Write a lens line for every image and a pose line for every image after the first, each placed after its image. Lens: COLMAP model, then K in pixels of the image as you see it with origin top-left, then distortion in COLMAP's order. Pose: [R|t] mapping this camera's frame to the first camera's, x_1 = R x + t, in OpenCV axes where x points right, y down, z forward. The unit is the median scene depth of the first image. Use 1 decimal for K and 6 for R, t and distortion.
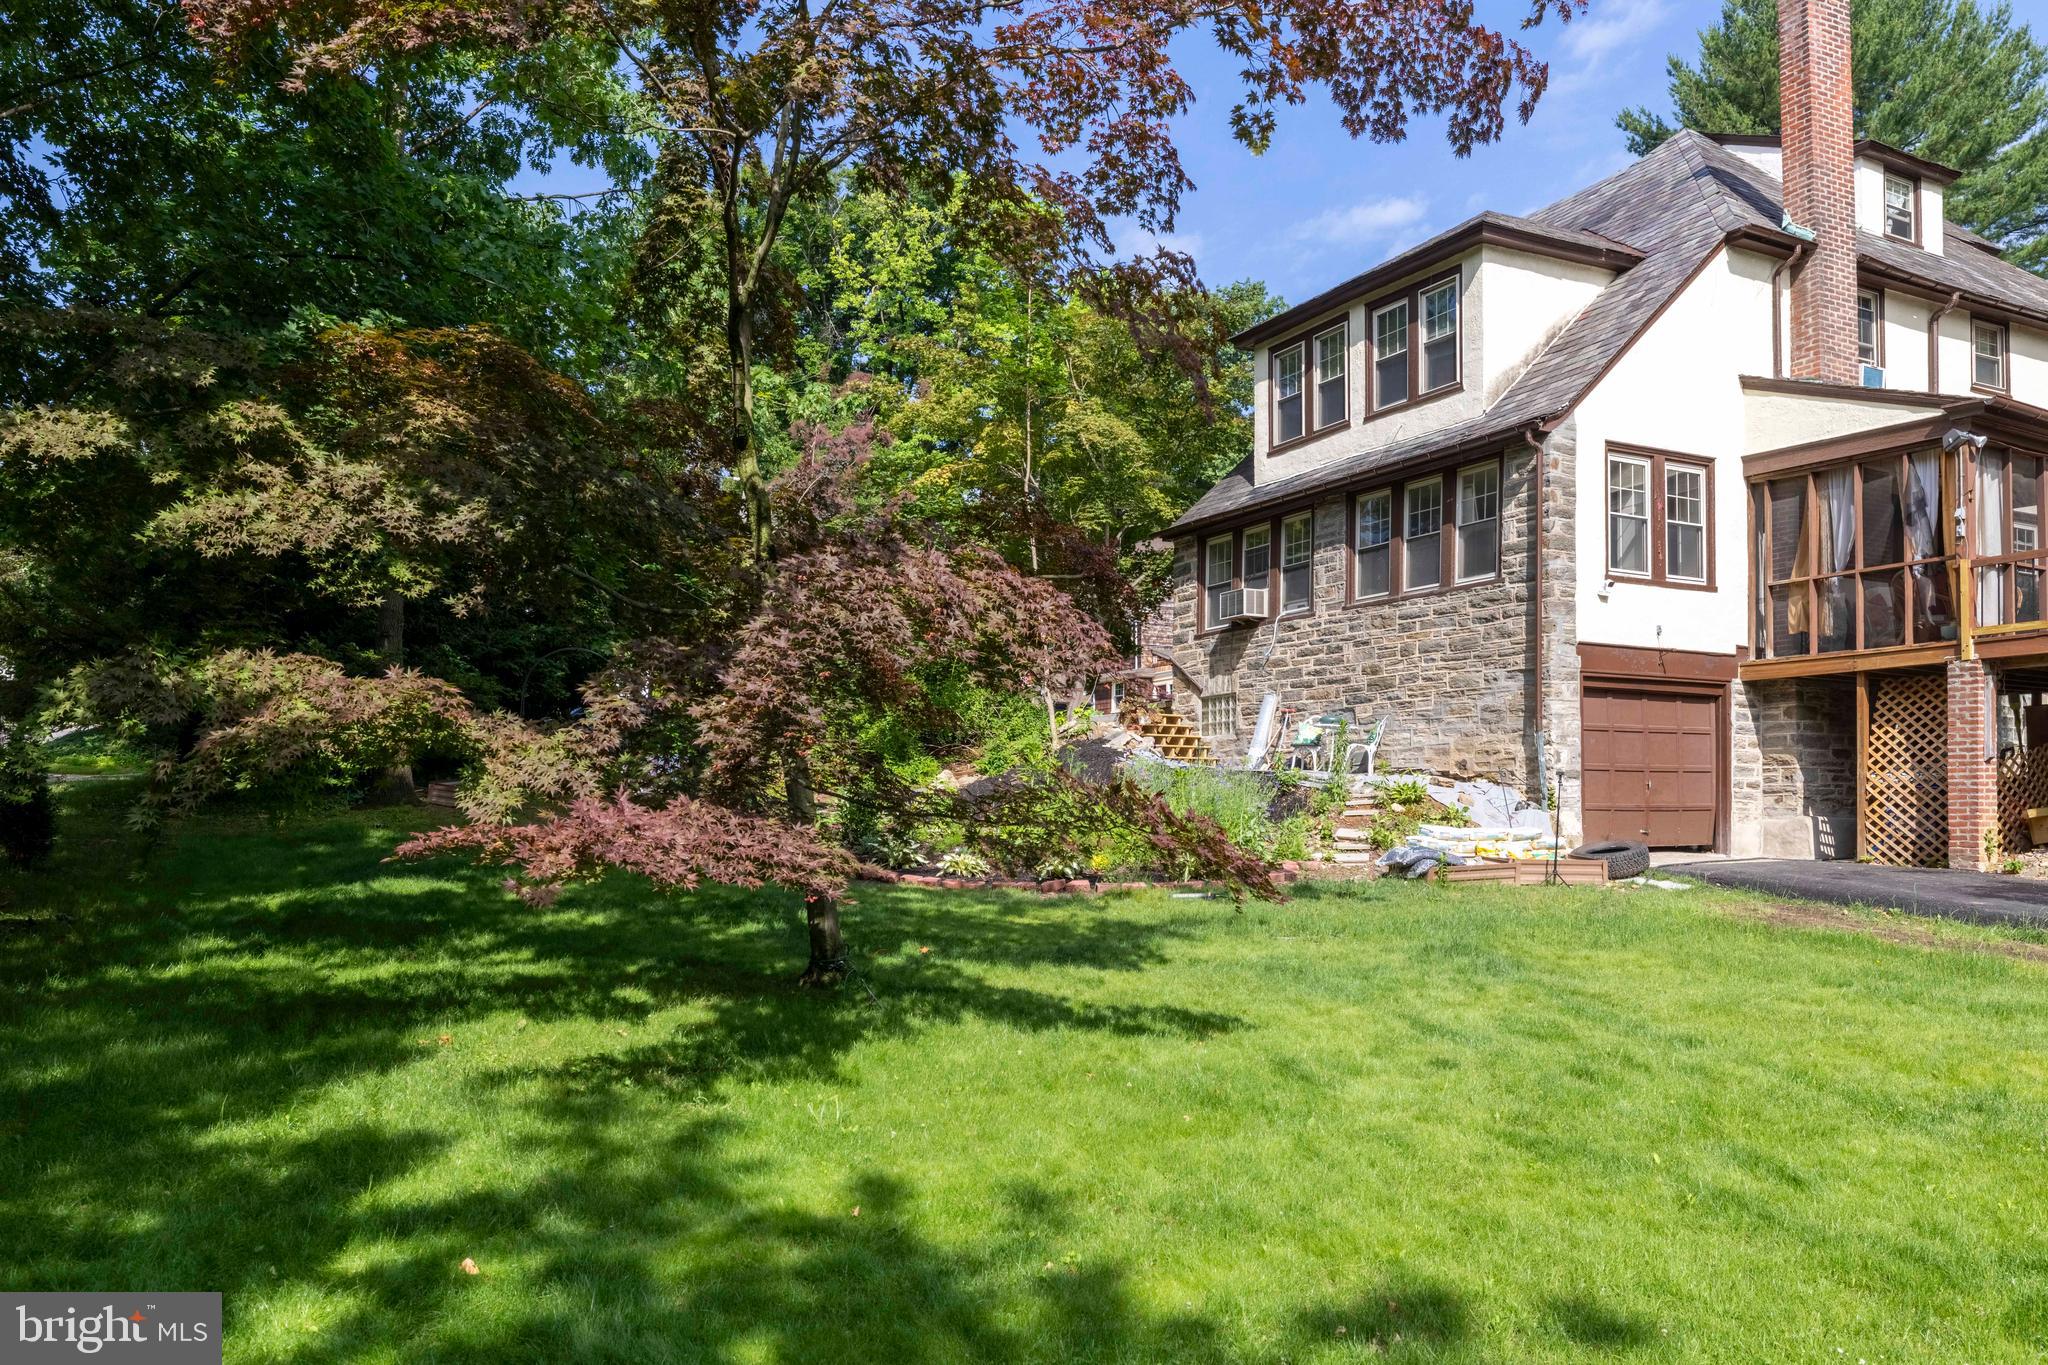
lens RADIAL K [[1568.9, 0, 983.7], [0, 1568.9, 780.0], [0, 0, 1]] dist [-0.004743, 0.003067]
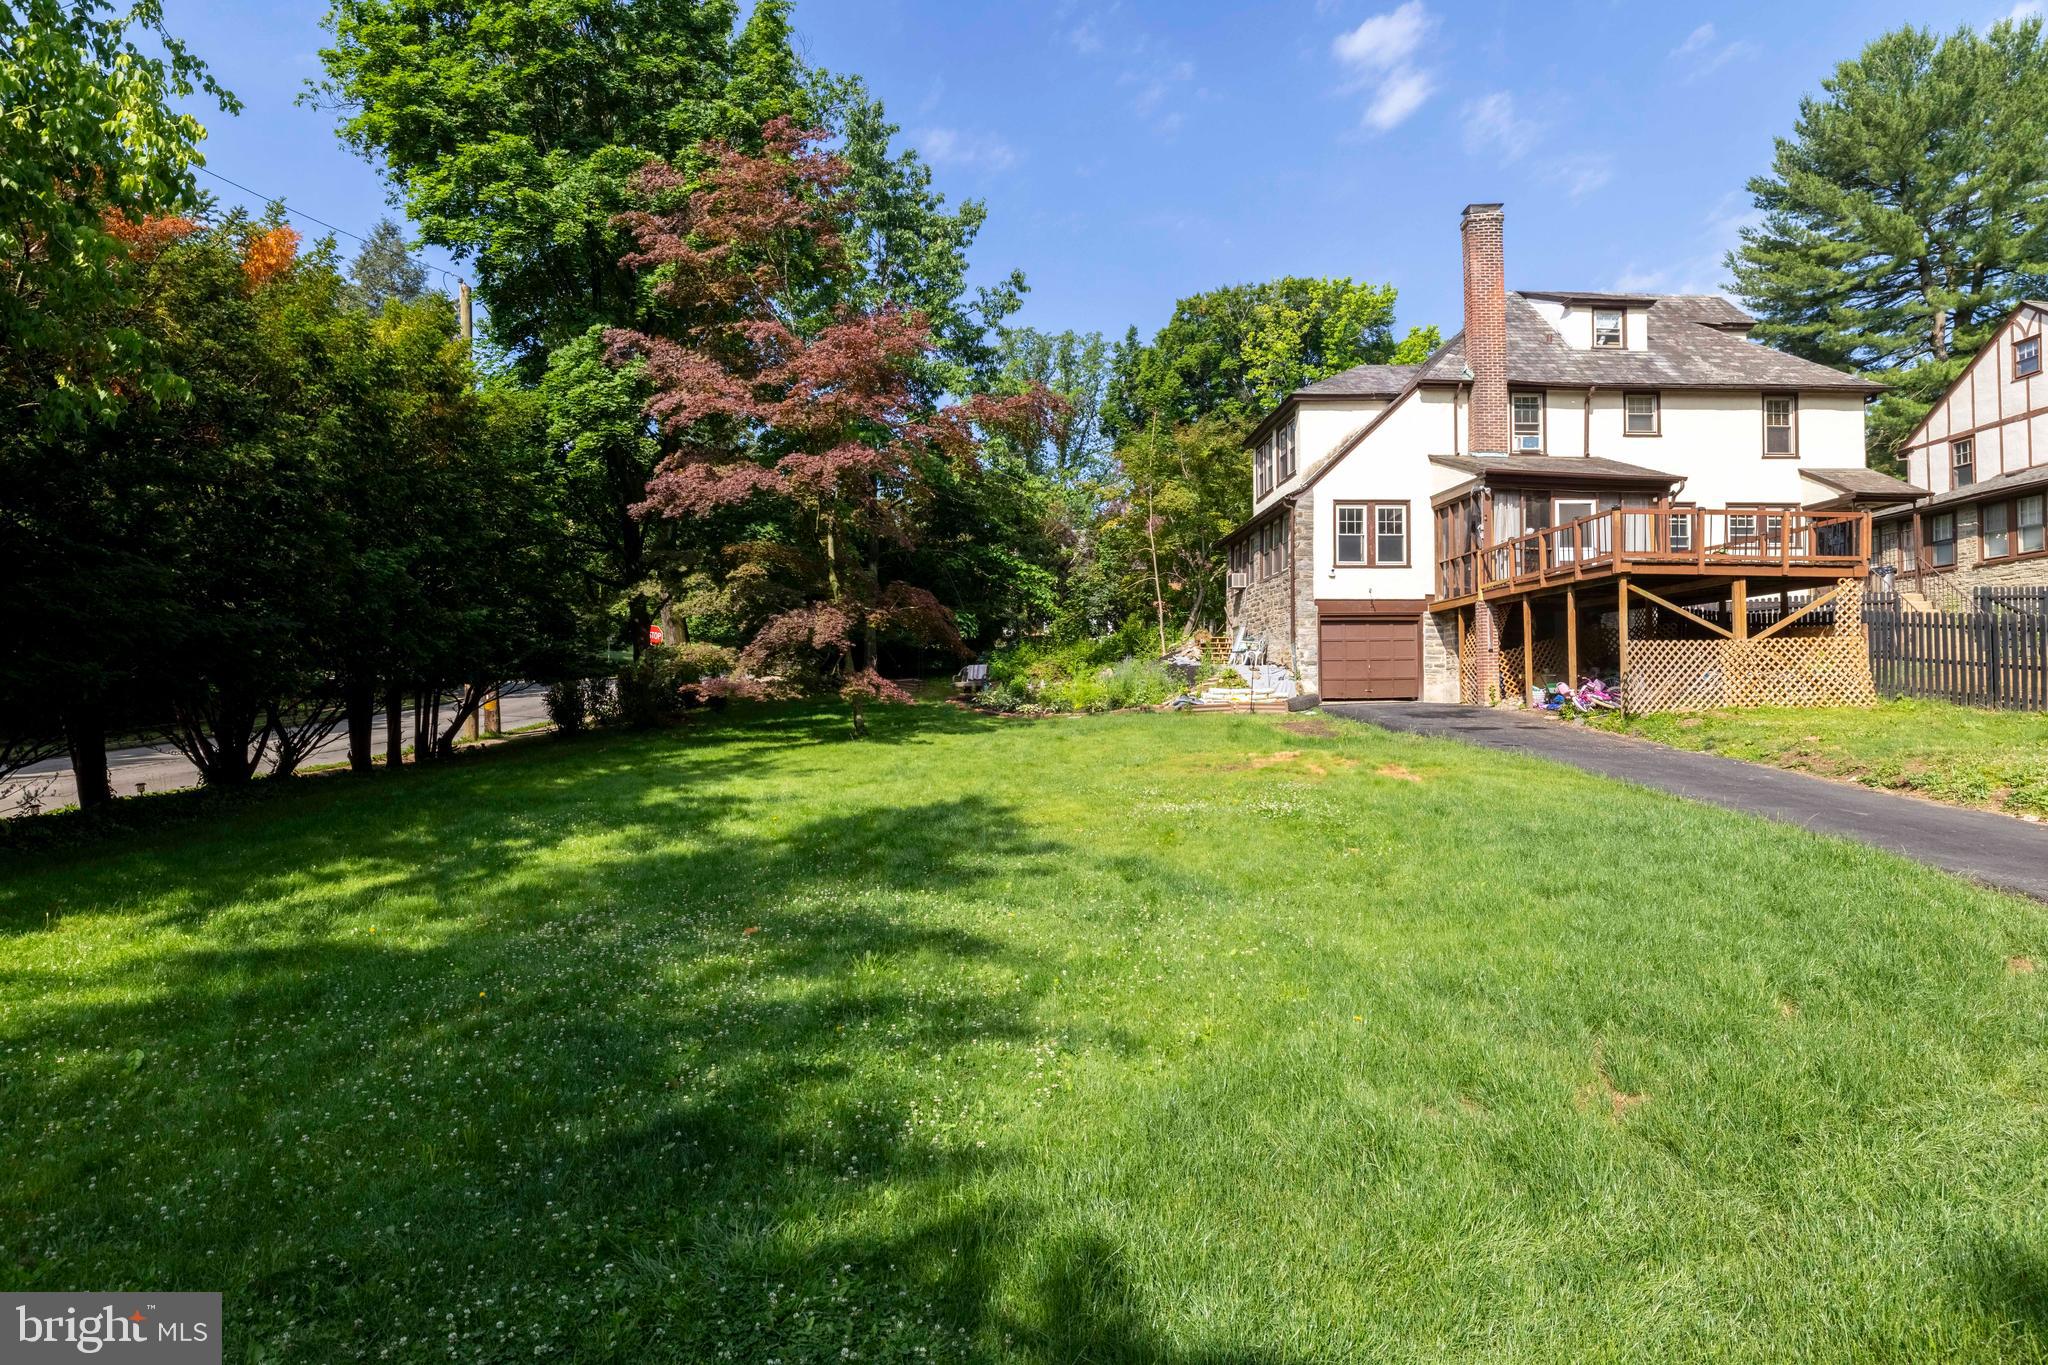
lens RADIAL K [[1110.7, 0, 999.7], [0, 1110.7, 681.5], [0, 0, 1]] dist [-0.002061, 0.000067]
pose [[0.902231, -0.022136, -0.430685, 0.591330], [0.023094, 0.999729, -0.003004, 0.014475], [0.430635, -0.007236, 0.902497, -0.473928]]
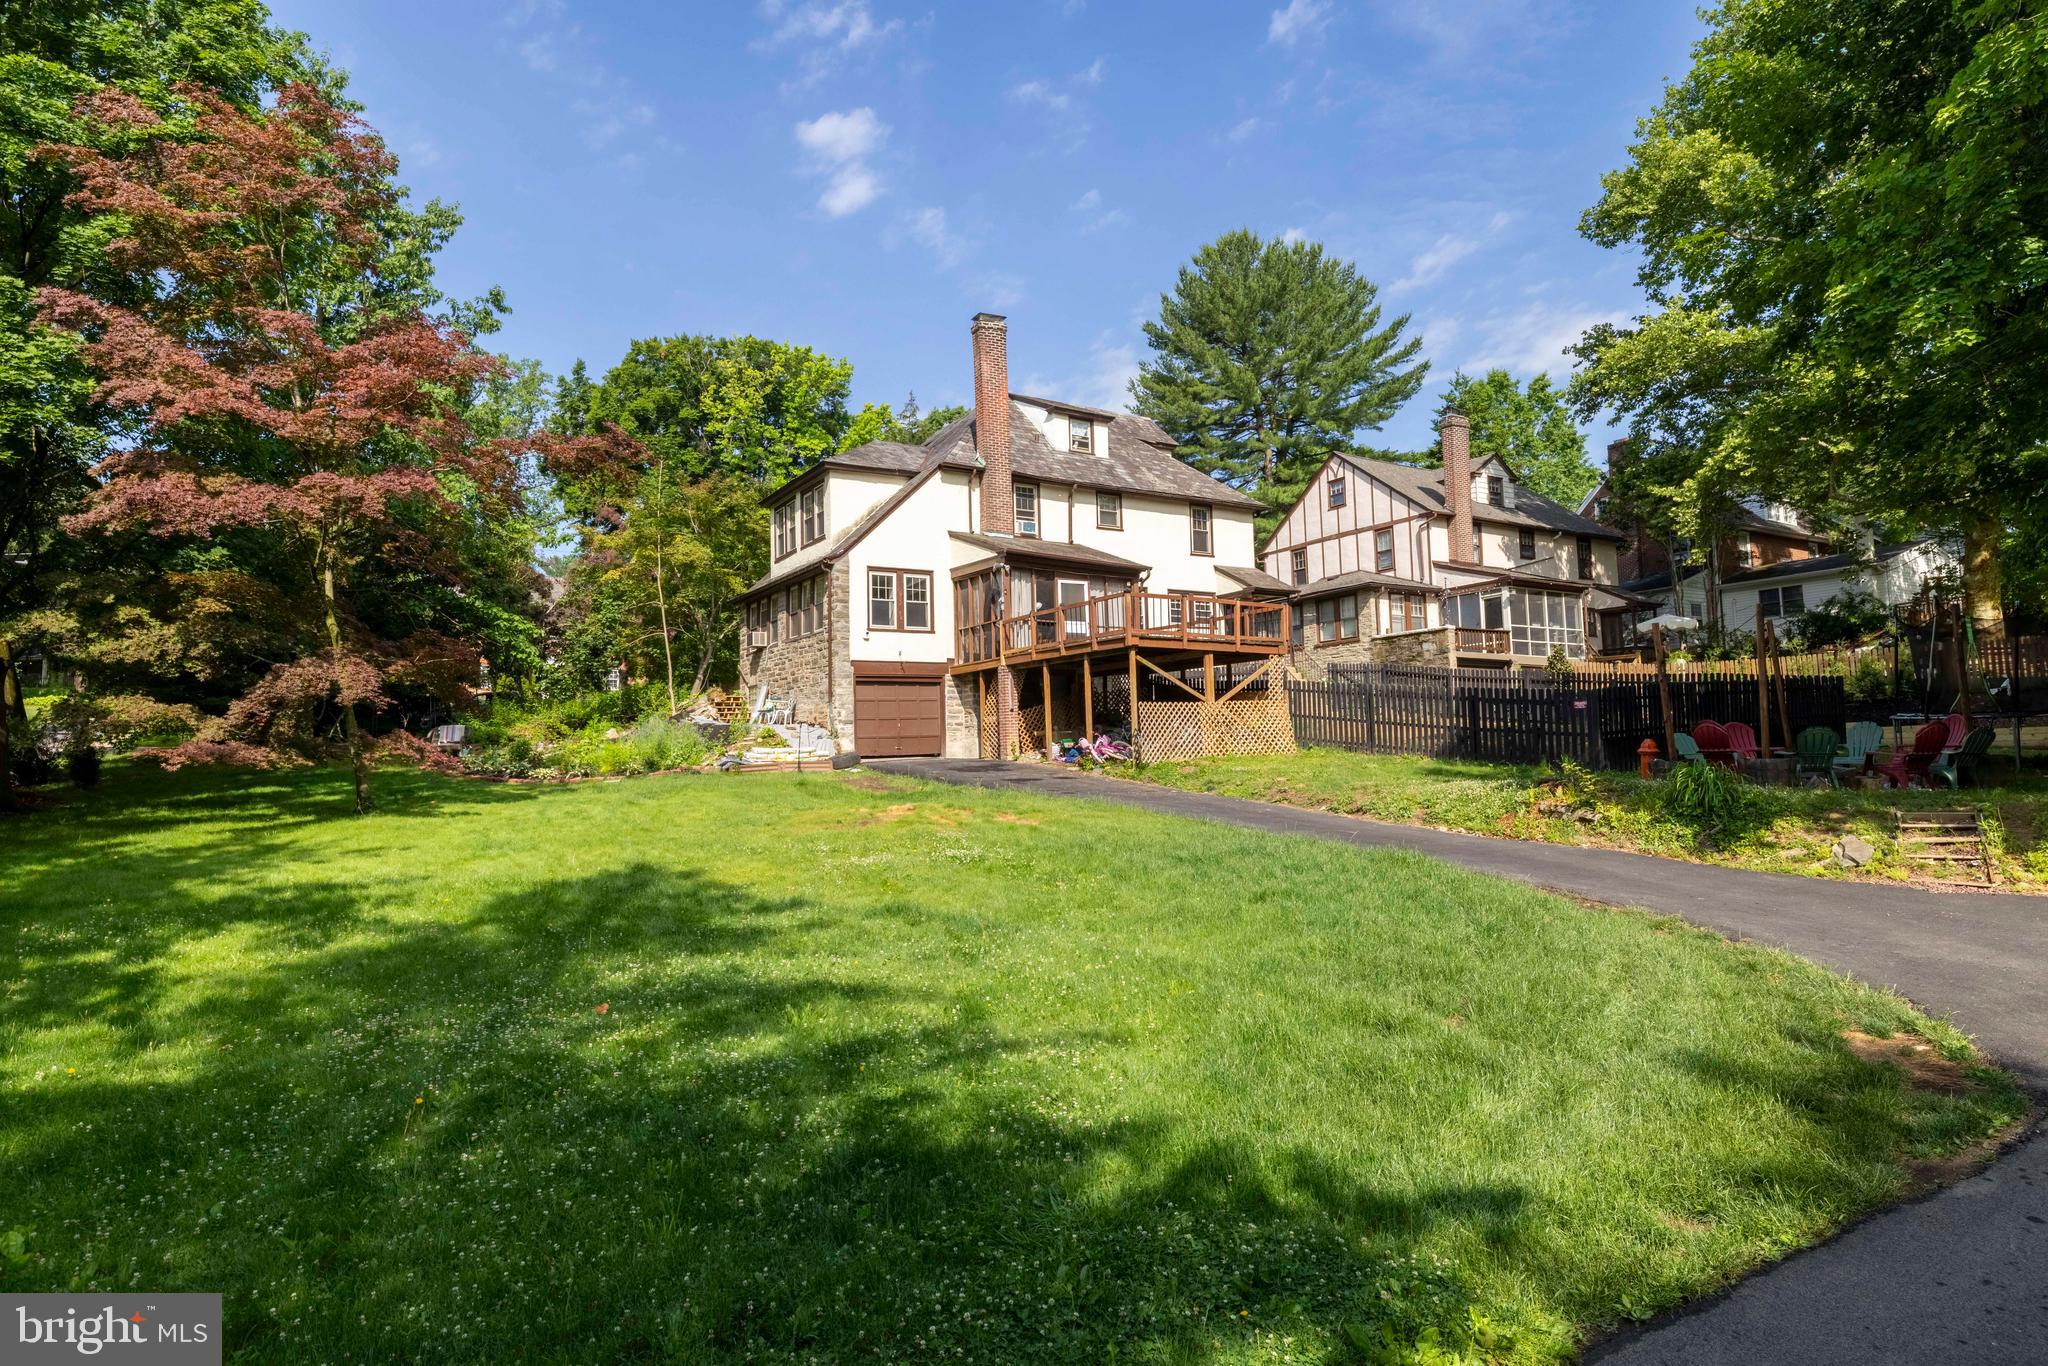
lens RADIAL K [[1150.5, 0, 1019.0], [0, 1150.5, 676.0], [0, 0, 1]] dist [0.001165, -0.005704]
pose [[0.996794, -0.029277, 0.074466, 0.458012], [0.032711, 0.998437, -0.045319, 0.011665], [-0.073023, 0.047609, 0.996193, -0.549761]]
